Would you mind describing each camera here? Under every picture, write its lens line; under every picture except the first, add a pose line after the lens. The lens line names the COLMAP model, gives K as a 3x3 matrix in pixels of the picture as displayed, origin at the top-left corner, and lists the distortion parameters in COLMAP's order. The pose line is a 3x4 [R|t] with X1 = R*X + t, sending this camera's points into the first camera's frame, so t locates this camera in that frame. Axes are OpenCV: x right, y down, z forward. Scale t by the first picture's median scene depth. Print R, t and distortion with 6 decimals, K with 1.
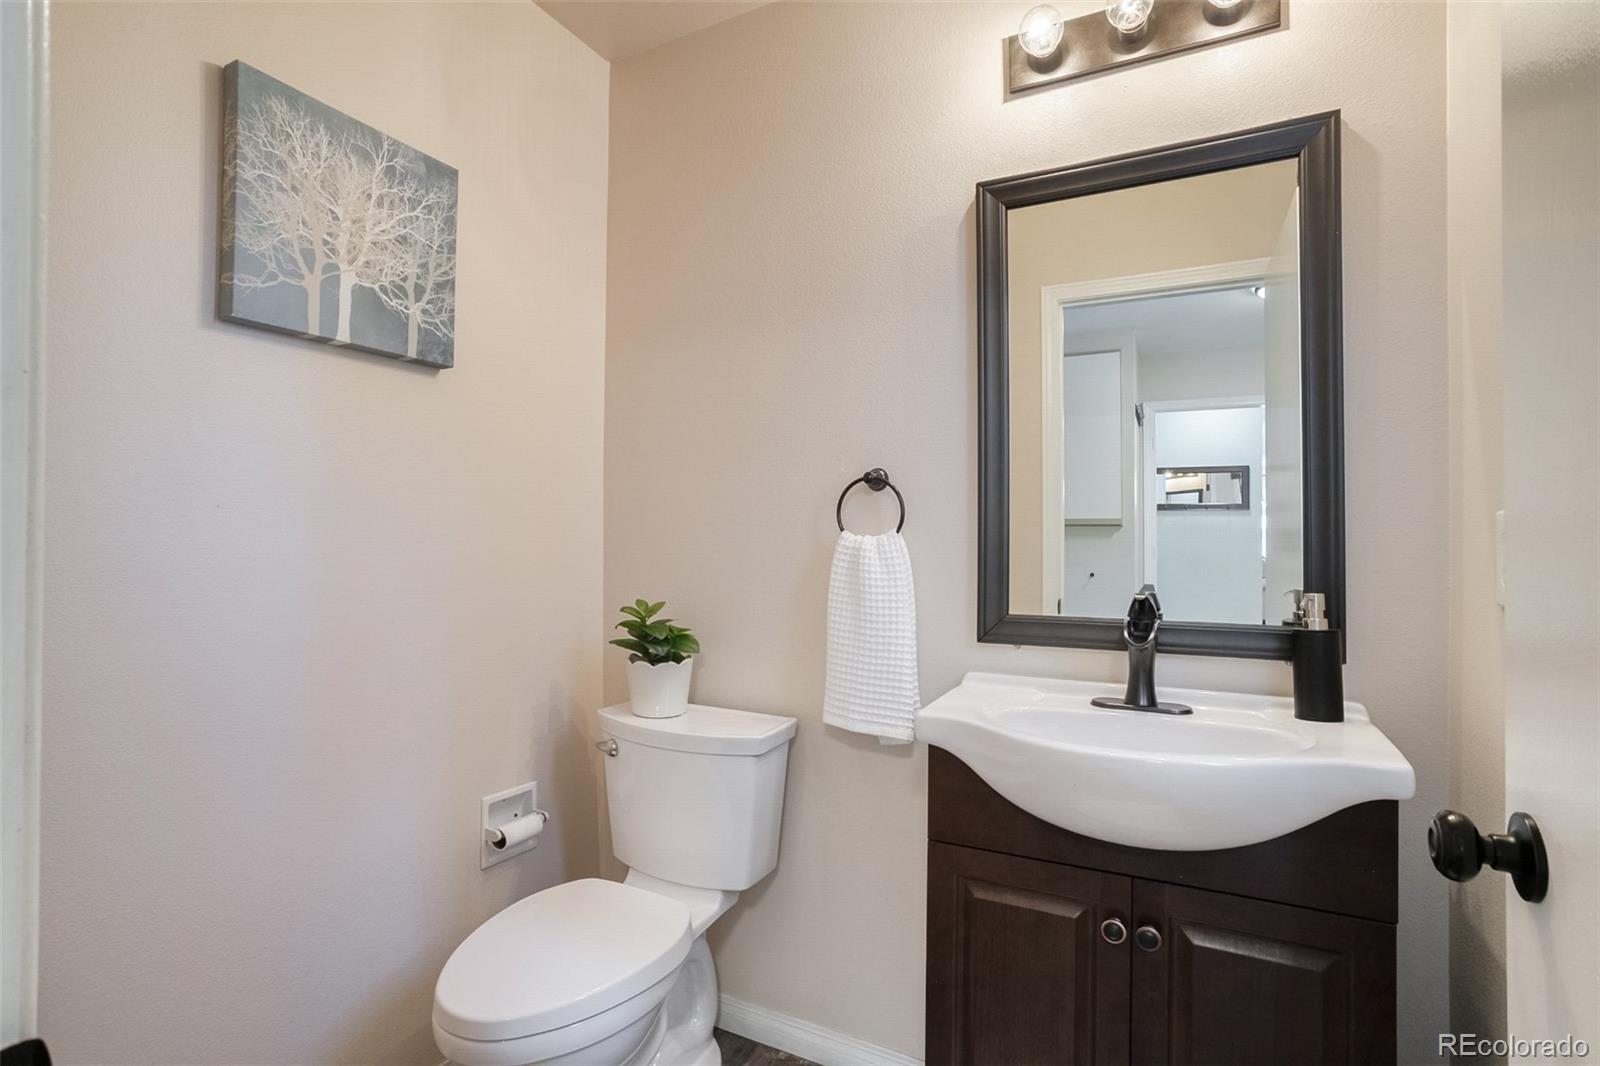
lens RADIAL K [[770.4, 0, 790.9], [0, 770.4, 536.1], [0, 0, 1]] dist [-0.031585, 0.010938]
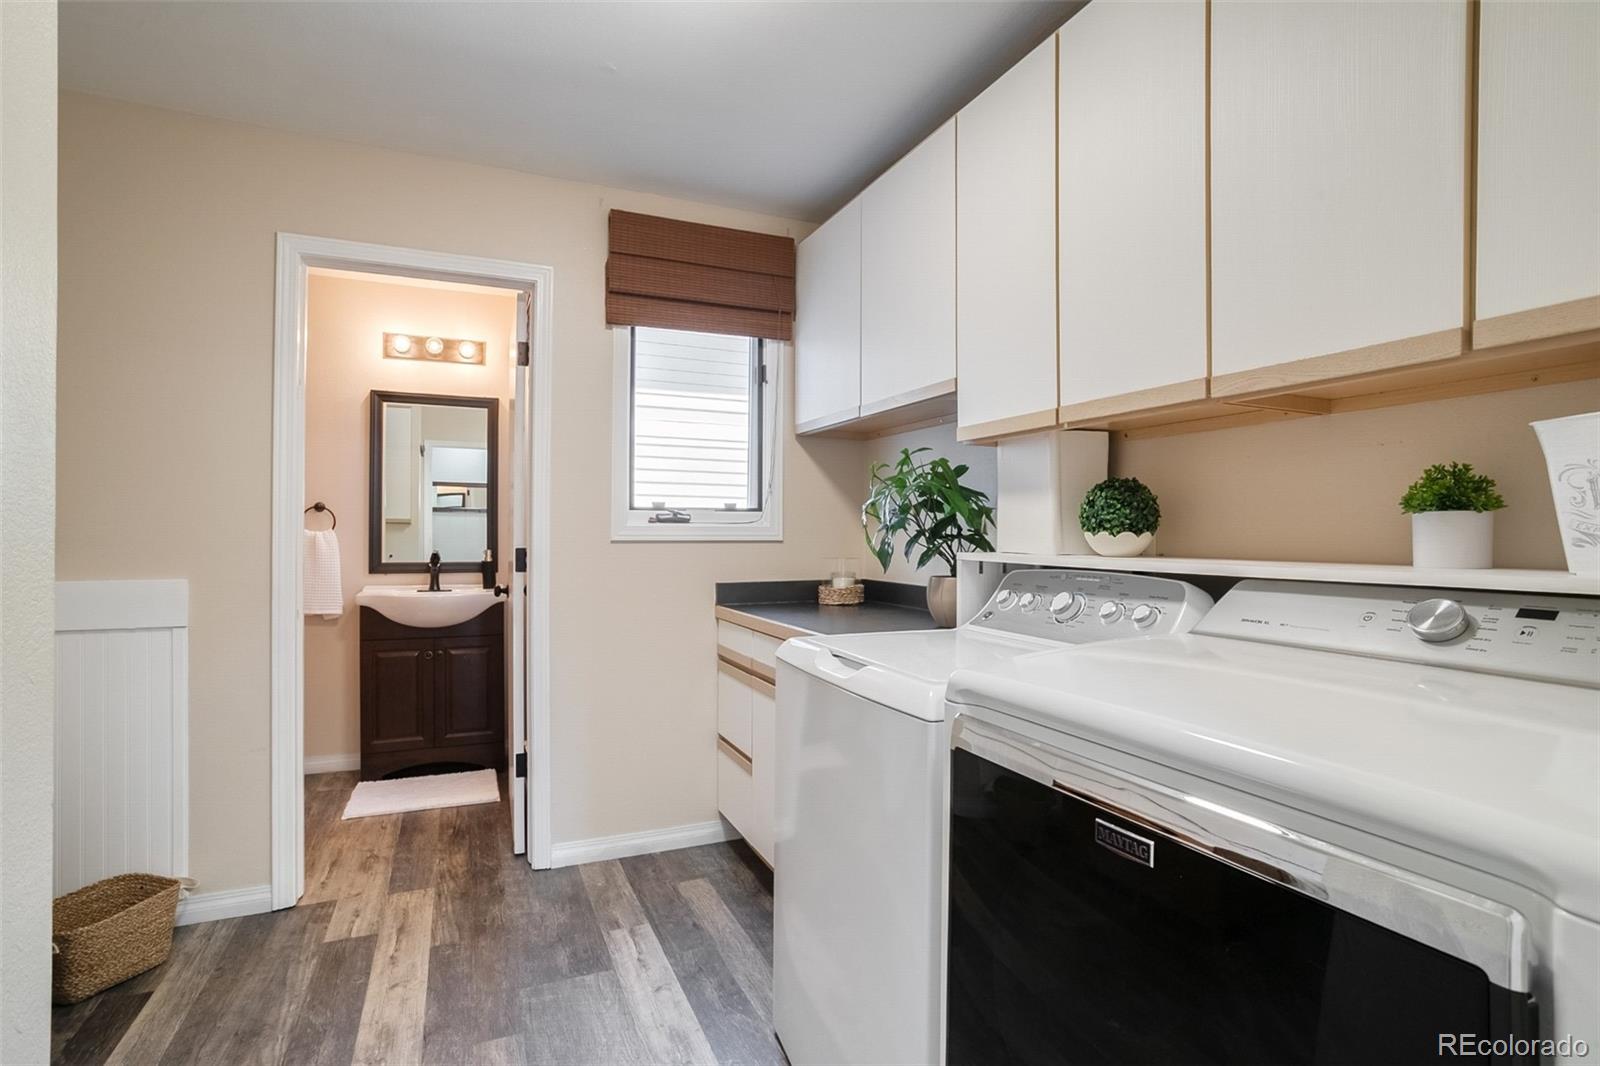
lens RADIAL K [[770.4, 0, 792.2], [0, 770.4, 533.8], [0, 0, 1]] dist [-0.031585, 0.010938]
pose [[0.626438, 0.003100, 0.779465, -0.883242], [-0.008682, 0.999958, 0.003001, -0.012993], [-0.779423, -0.008647, 0.626438, -1.731578]]
